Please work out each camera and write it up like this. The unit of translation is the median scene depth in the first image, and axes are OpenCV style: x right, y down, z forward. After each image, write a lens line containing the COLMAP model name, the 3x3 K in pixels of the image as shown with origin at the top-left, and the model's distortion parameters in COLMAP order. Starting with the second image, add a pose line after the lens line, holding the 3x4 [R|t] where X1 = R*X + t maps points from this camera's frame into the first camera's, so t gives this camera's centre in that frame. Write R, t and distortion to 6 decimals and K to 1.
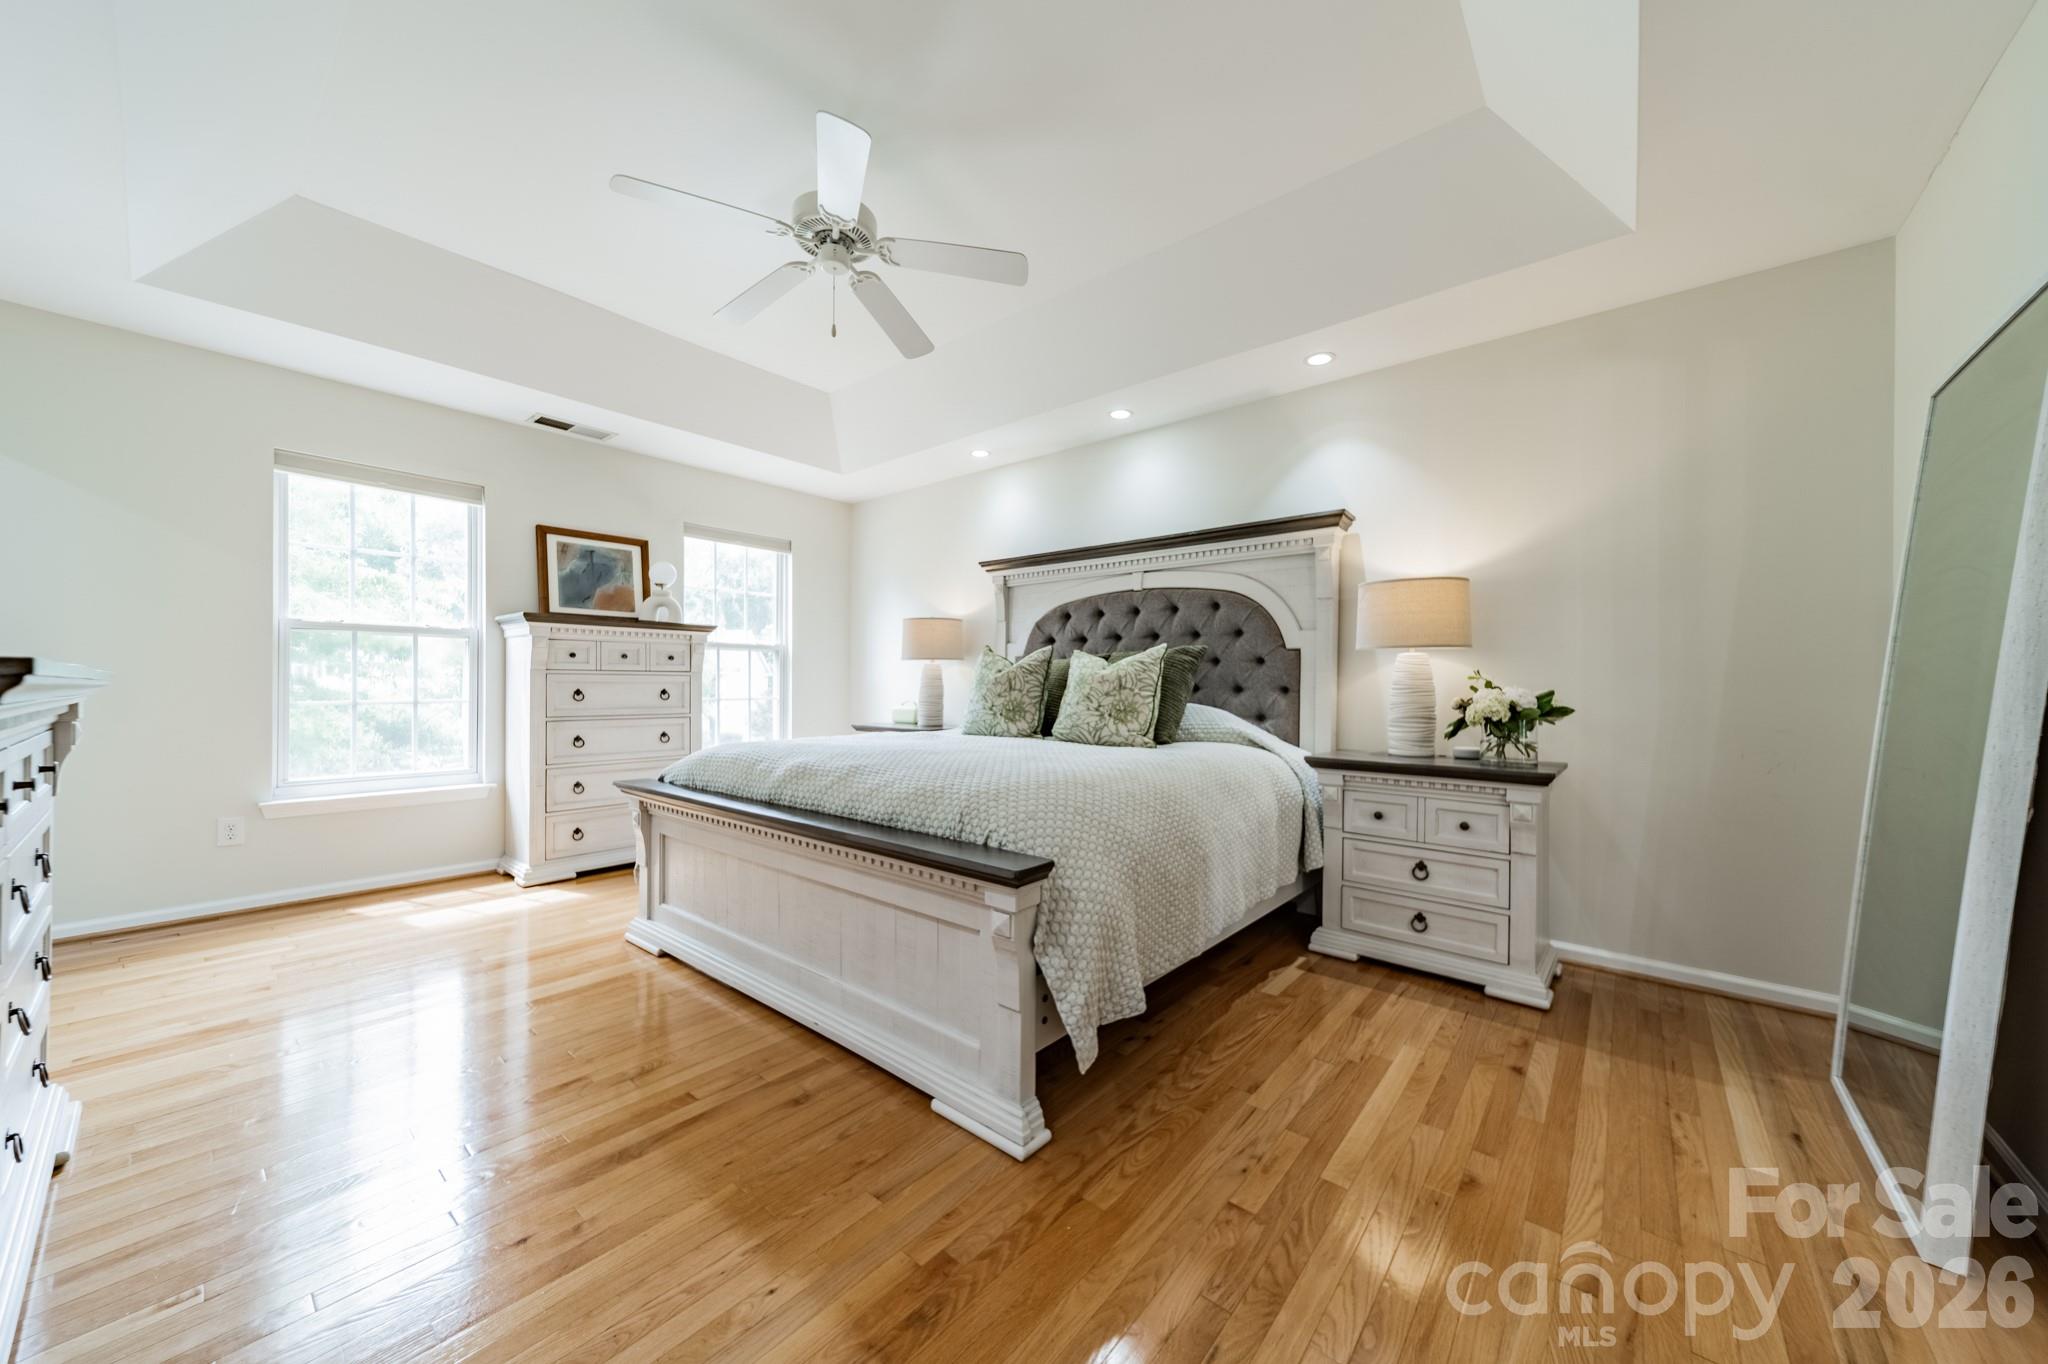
lens RADIAL K [[720.6, 0, 1031.2], [0, 720.6, 682.8], [0, 0, 1]] dist [0.007331, 0.000186]
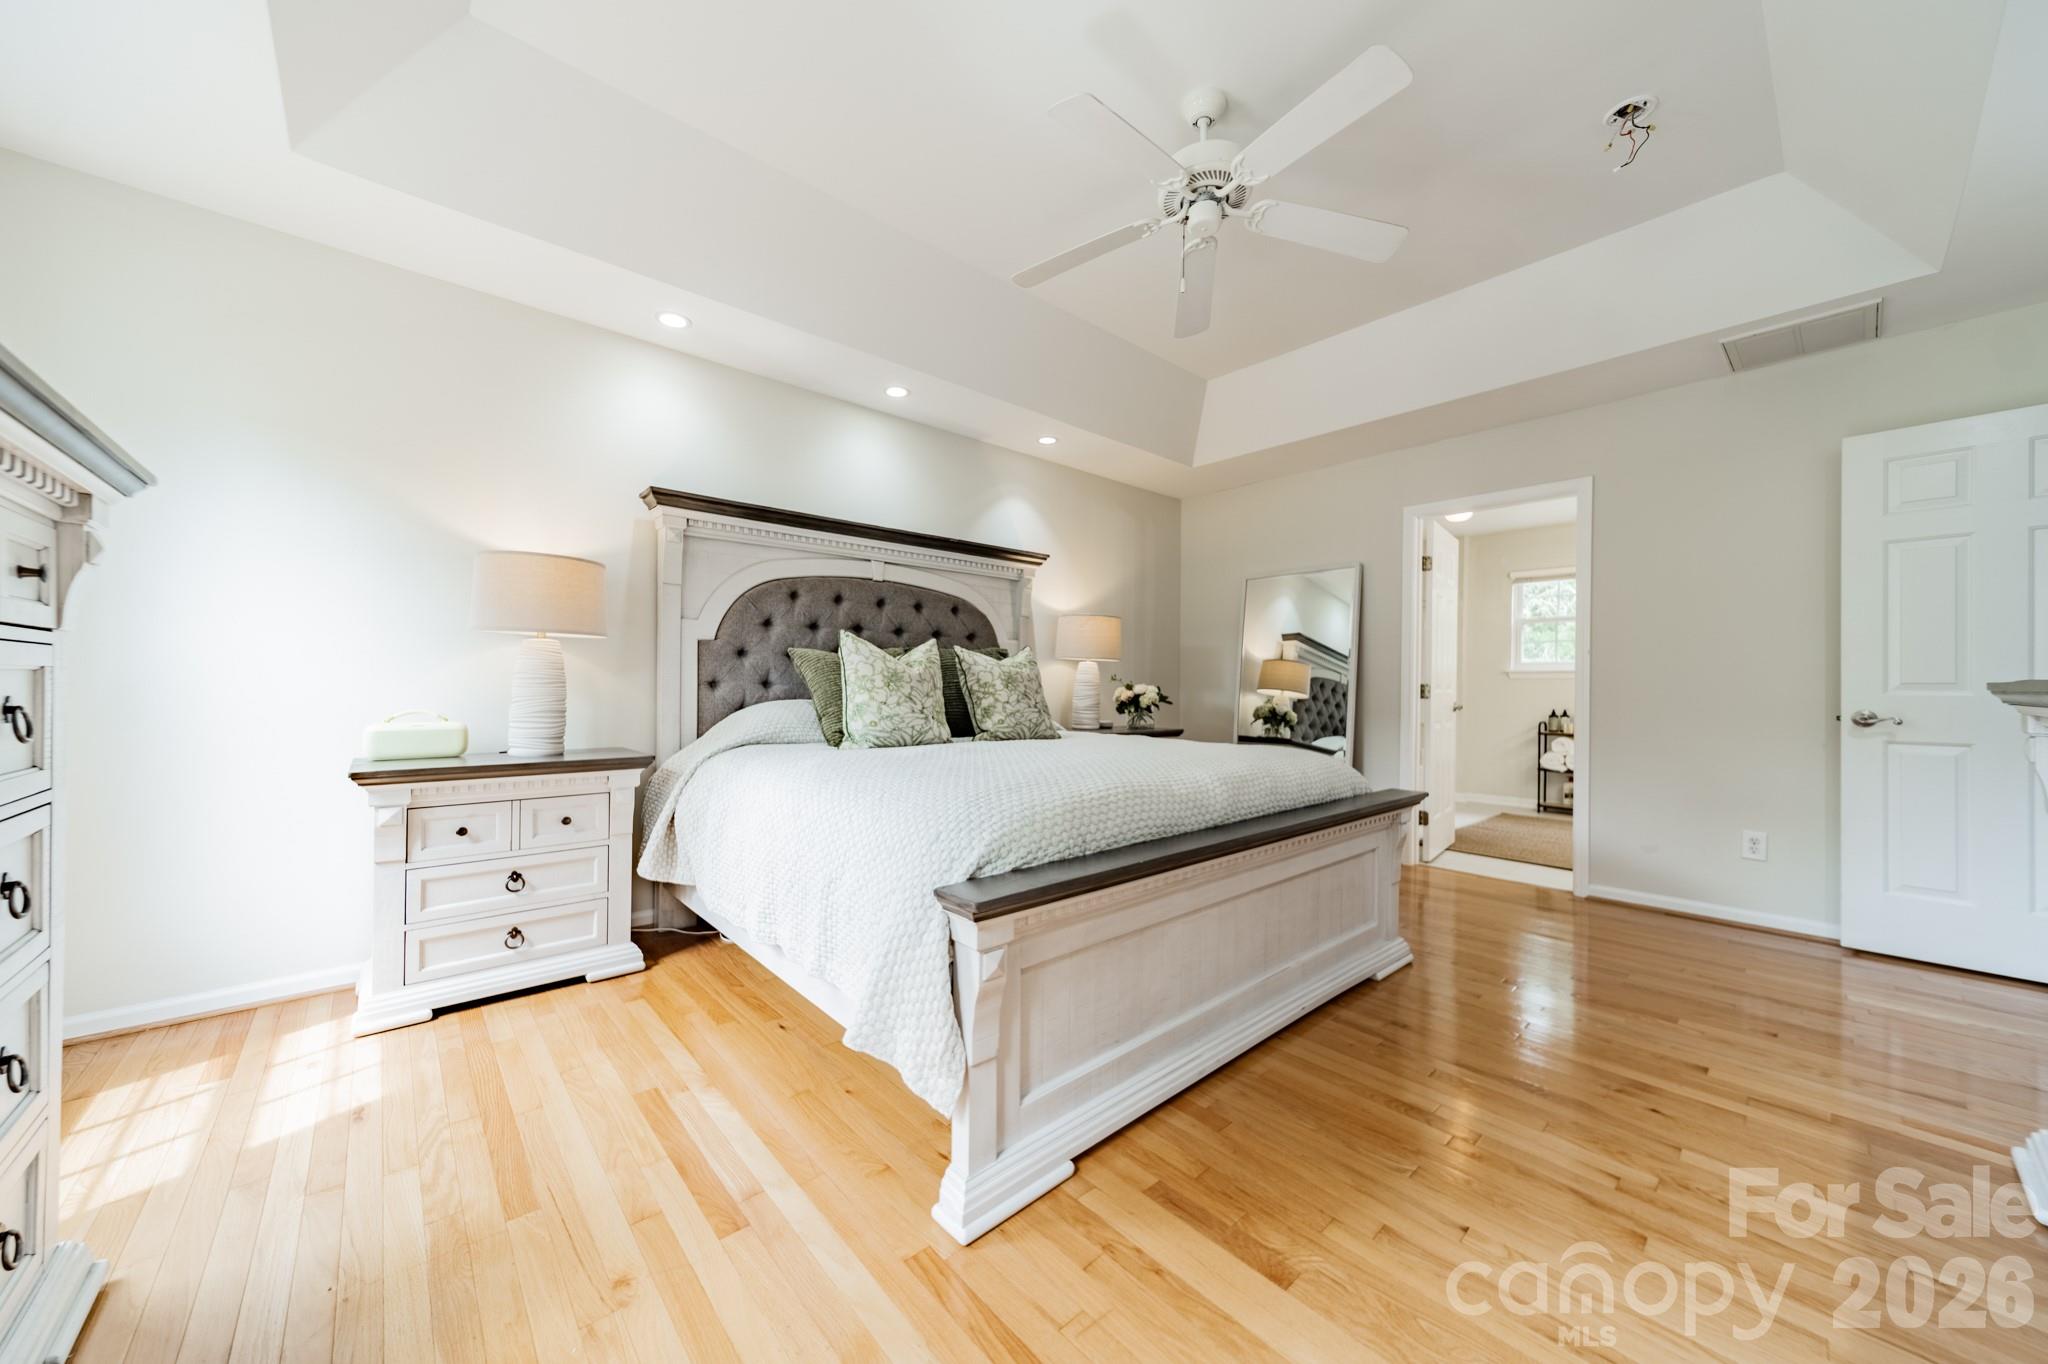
lens RADIAL K [[720.6, 0, 1031.2], [0, 720.6, 682.8], [0, 0, 1]] dist [0.007331, 0.000186]
pose [[0.143389, -0.000904, 0.989666, -0.824230], [-0.014645, 0.999888, 0.003035, -0.000931], [-0.989558, -0.014929, 0.143360, 0.735632]]
